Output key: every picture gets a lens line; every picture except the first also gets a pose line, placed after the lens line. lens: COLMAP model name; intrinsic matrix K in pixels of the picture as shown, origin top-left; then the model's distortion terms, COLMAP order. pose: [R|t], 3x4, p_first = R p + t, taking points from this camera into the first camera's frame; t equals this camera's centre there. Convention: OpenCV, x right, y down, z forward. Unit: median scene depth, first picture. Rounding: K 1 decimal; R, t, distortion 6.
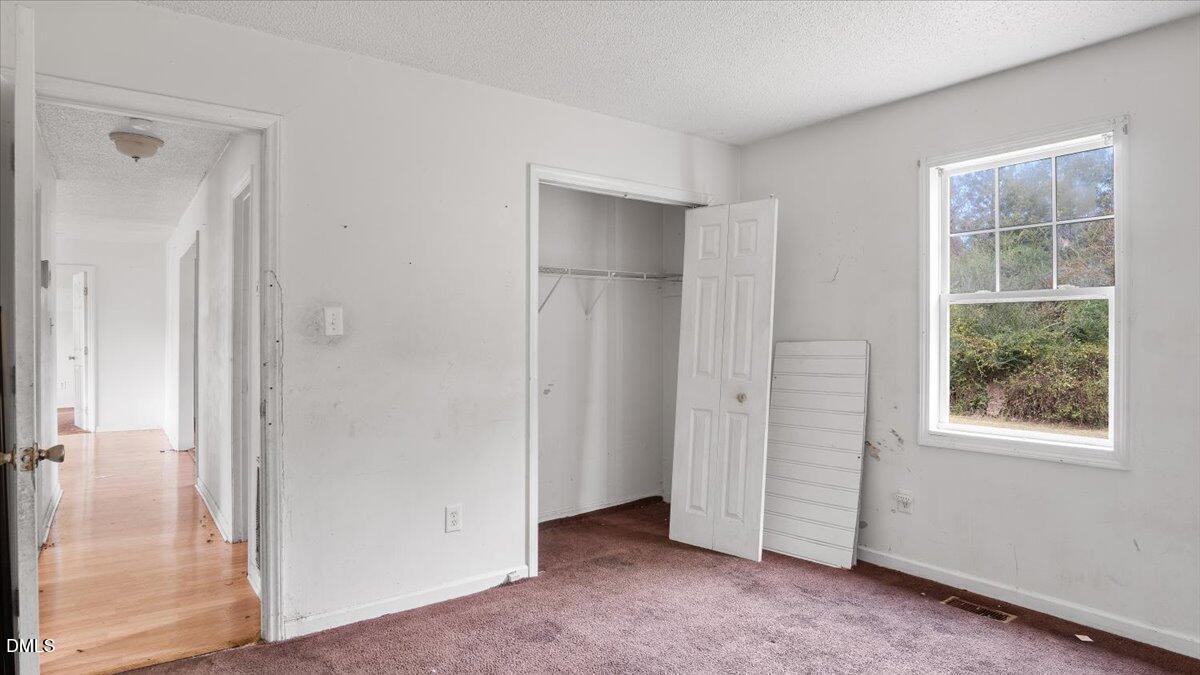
lens RADIAL K [[683.0, 0, 597.1], [0, 683.0, 324.1], [0, 0, 1]] dist [-0.003547, -0.000119]
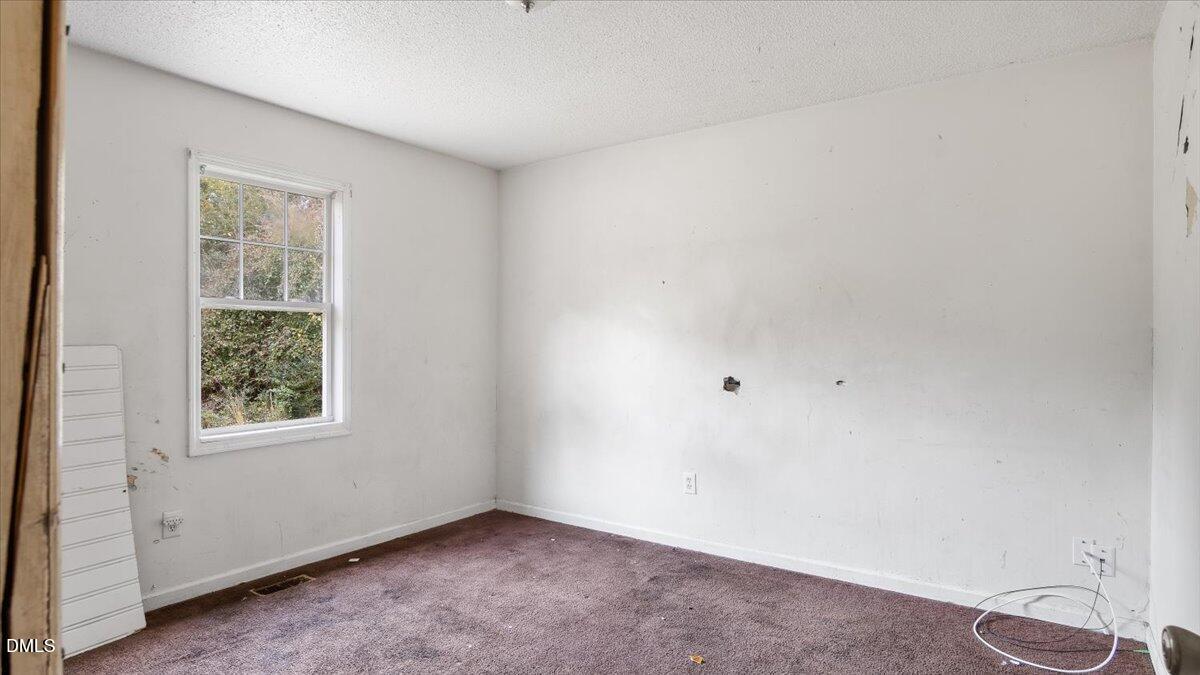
lens RADIAL K [[646.5, 0, 600.0], [0, 646.5, 337.5], [0, 0, 1]] dist [0.000842, 0.000208]
pose [[-0.298567, 0.006902, 0.954364, -0.576524], [-0.012659, 0.999857, -0.011192, 0.018344], [-0.954305, -0.015423, -0.298437, 0.785877]]
